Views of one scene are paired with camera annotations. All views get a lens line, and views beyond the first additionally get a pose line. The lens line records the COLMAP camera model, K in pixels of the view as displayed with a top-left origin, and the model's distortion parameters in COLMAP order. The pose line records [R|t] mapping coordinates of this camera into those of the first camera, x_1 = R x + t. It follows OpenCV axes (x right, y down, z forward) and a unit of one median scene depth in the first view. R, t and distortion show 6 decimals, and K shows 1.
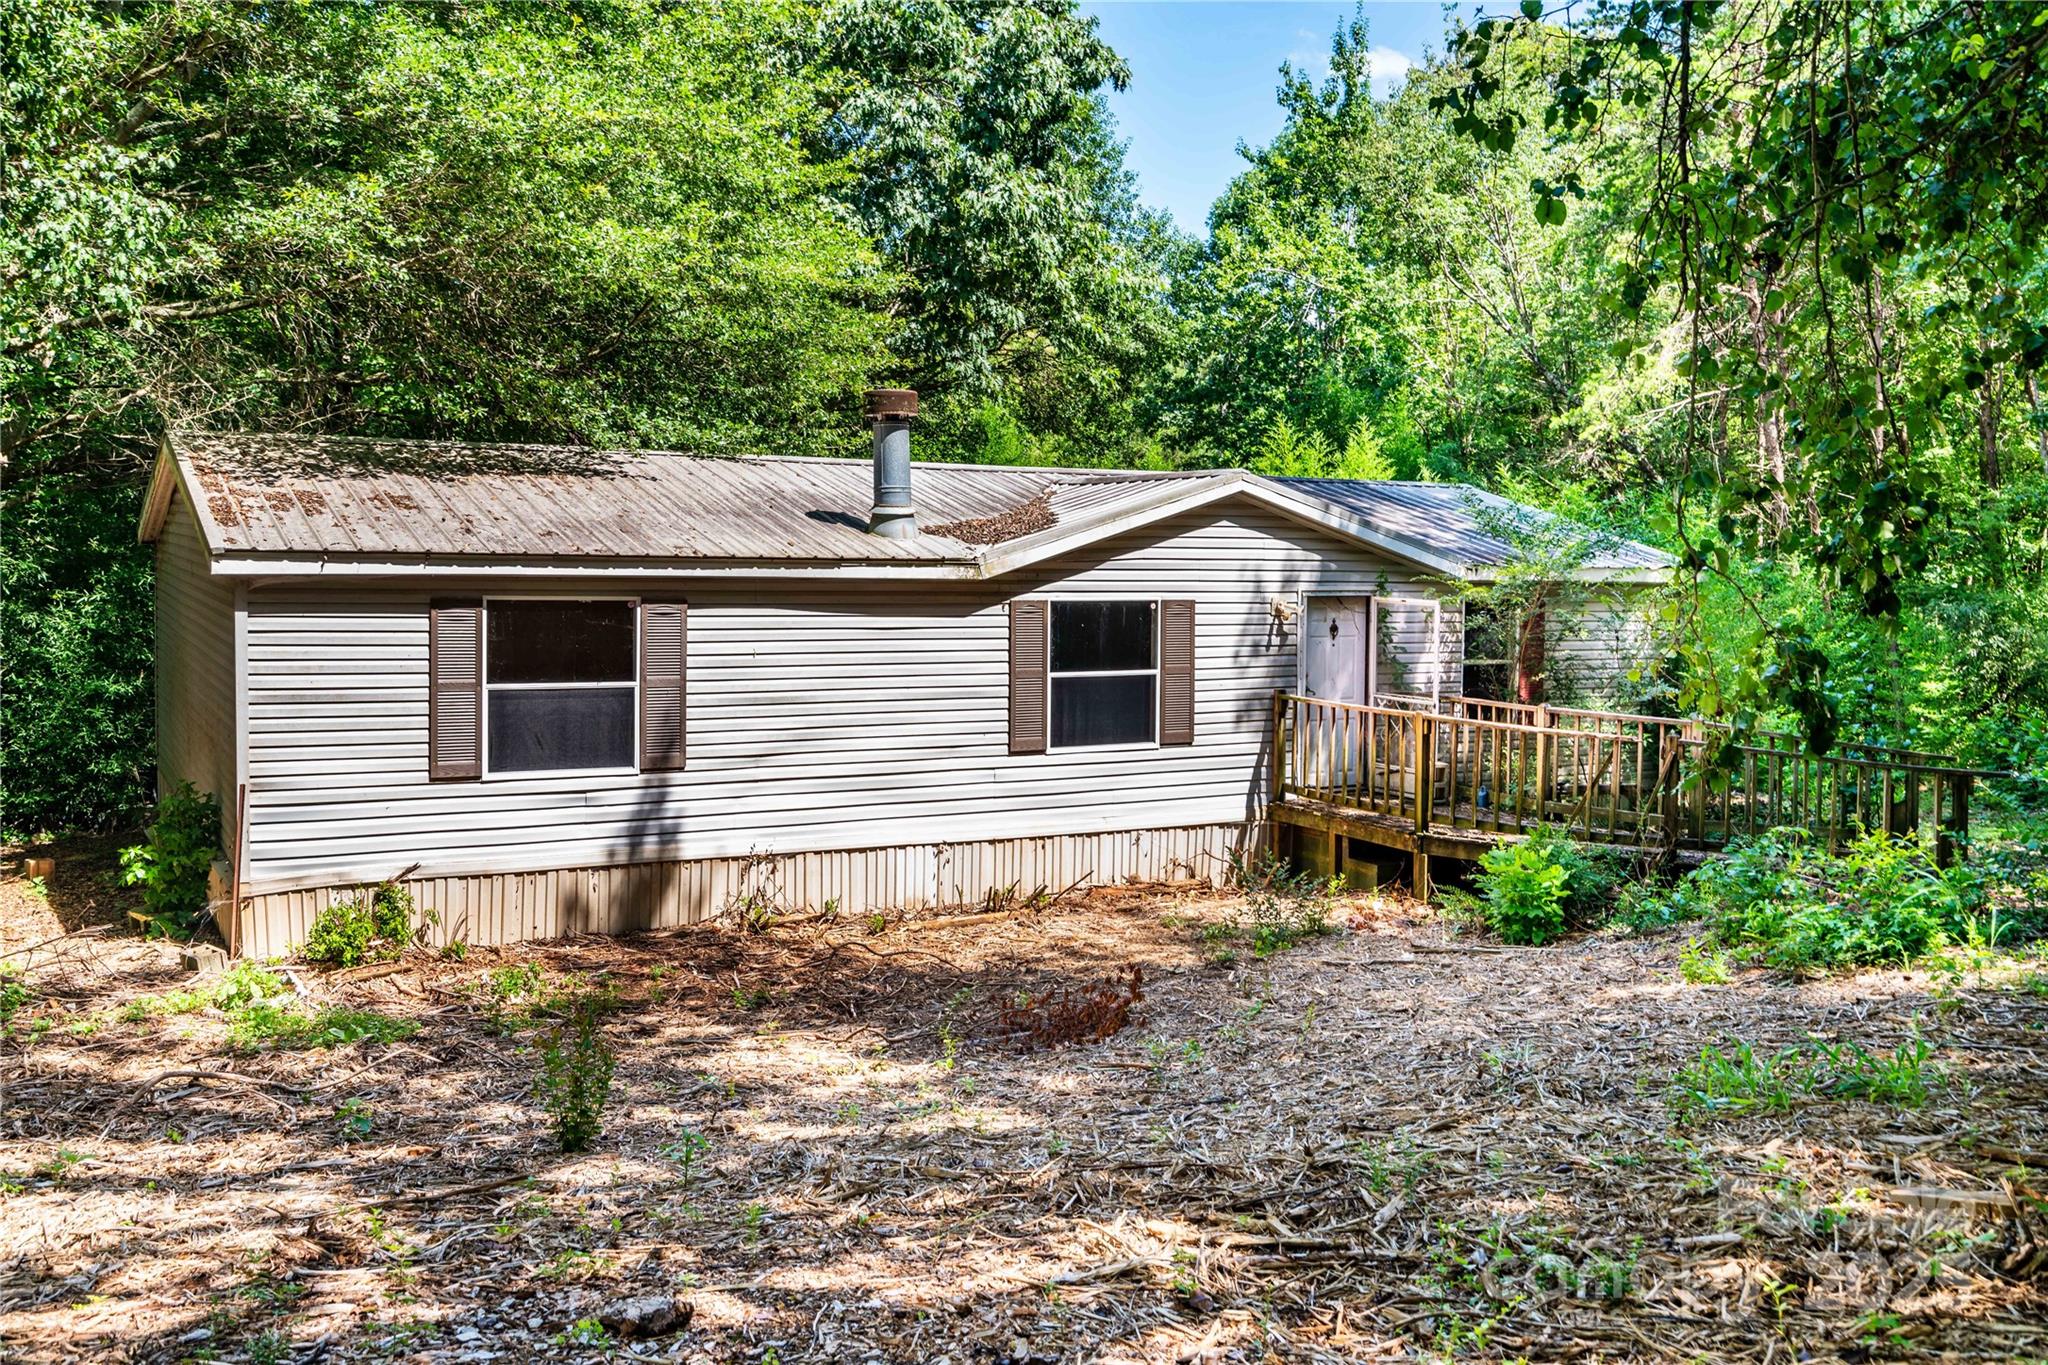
lens RADIAL K [[1809.9, 0, 1024.0], [0, 1809.9, 682.5], [0, 0, 1]] dist [0.039618, -0.042275]
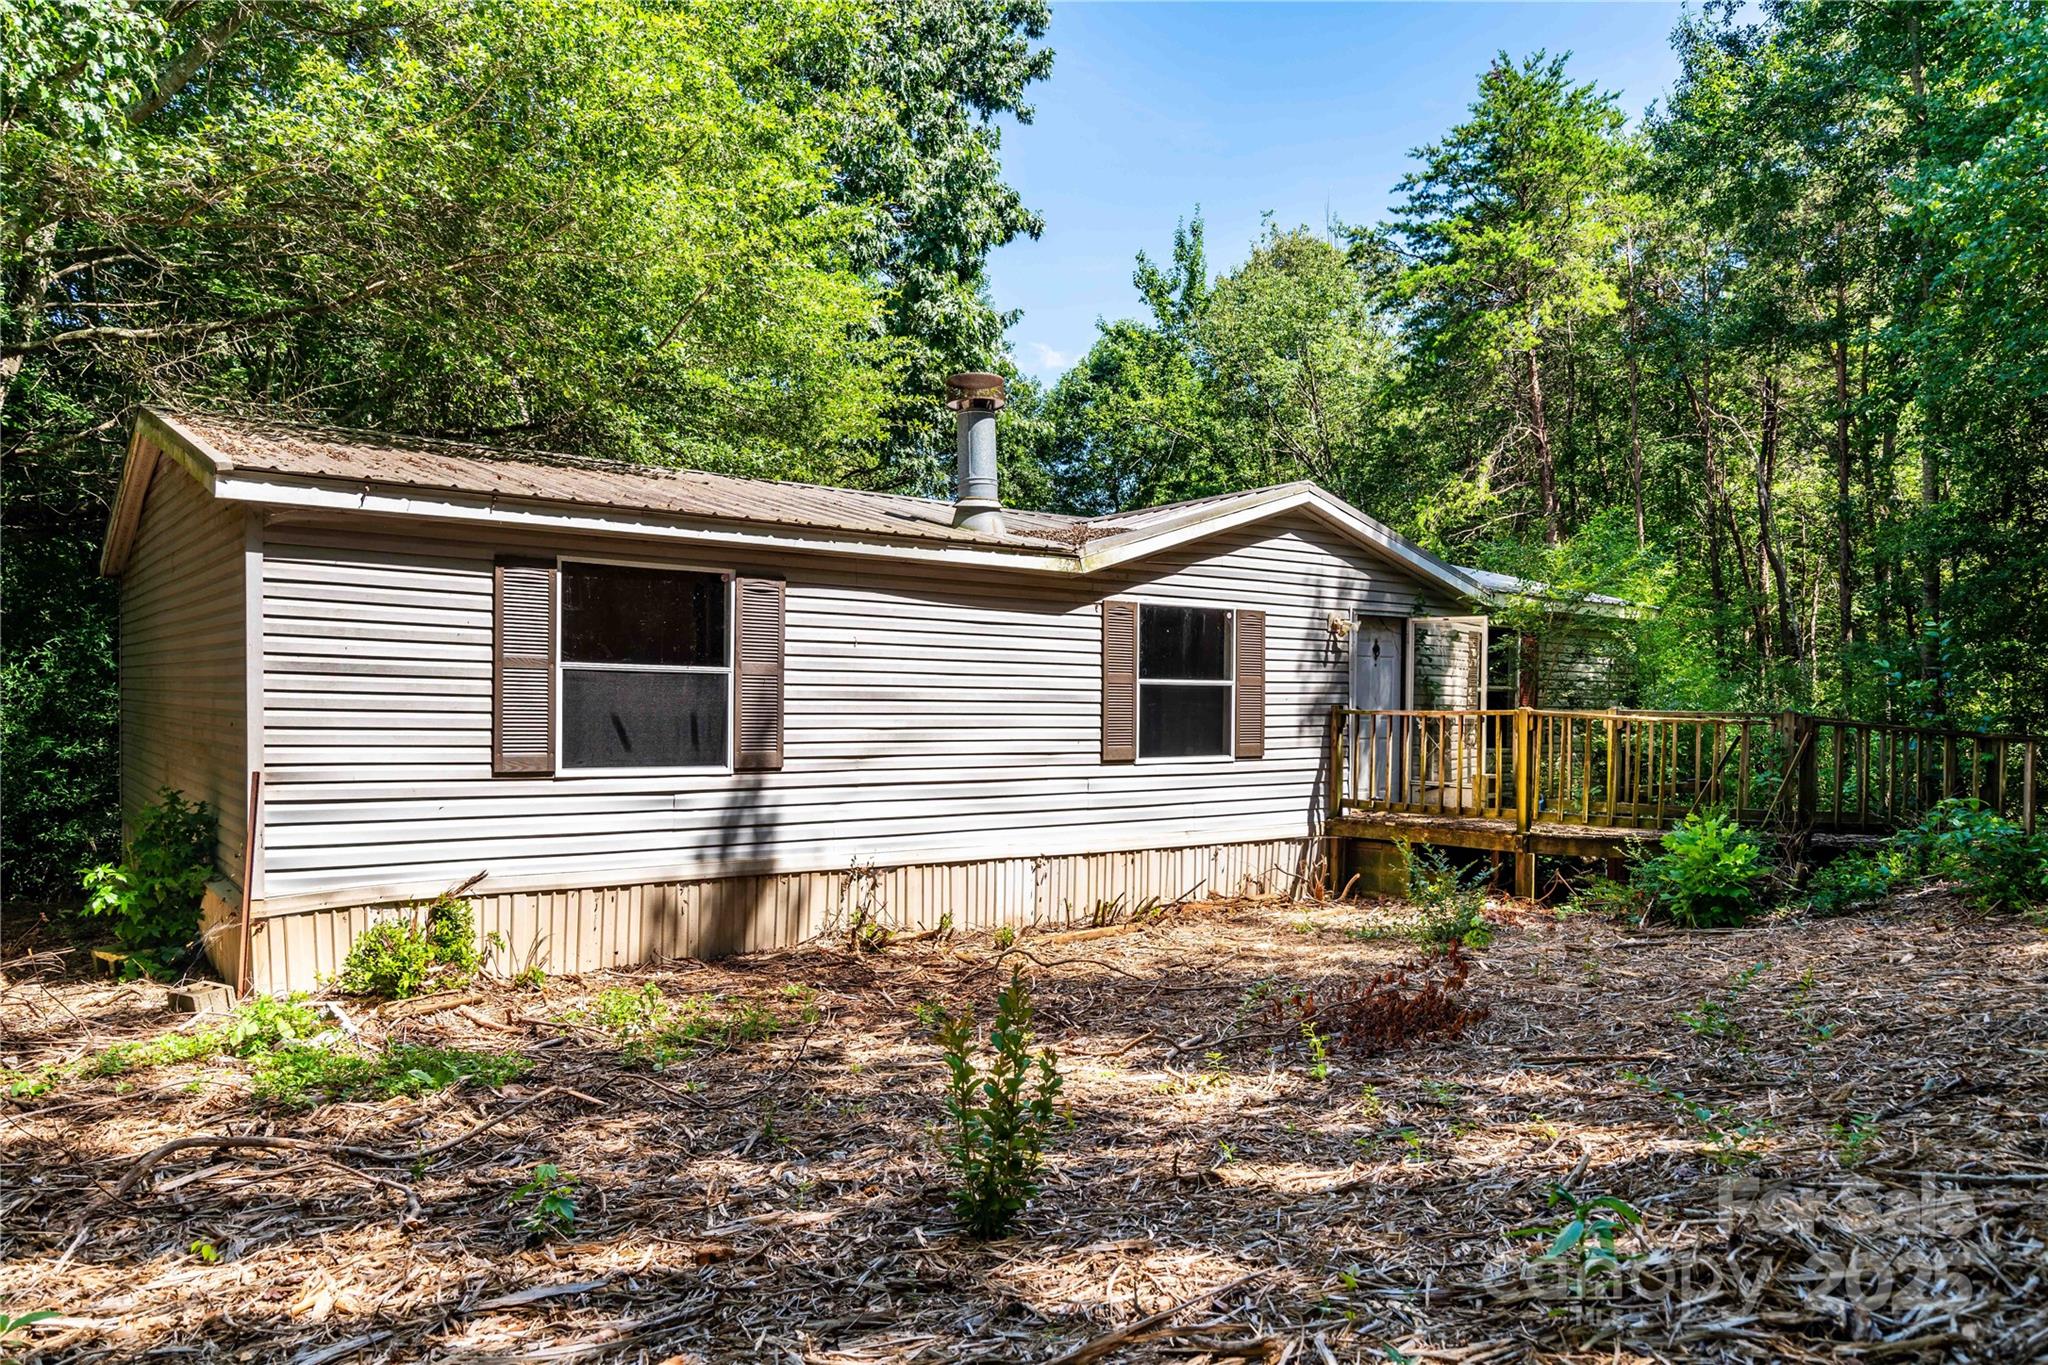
lens RADIAL K [[1364.3, 0, 1028.1], [0, 1364.3, 764.6], [0, 0, 1]] dist [0.022810, -0.002527]
pose [[0.988875, -0.014495, 0.148044, -0.151443], [0.020179, 0.999113, -0.036965, 0.065653], [-0.147376, 0.039541, 0.988290, 0.294664]]
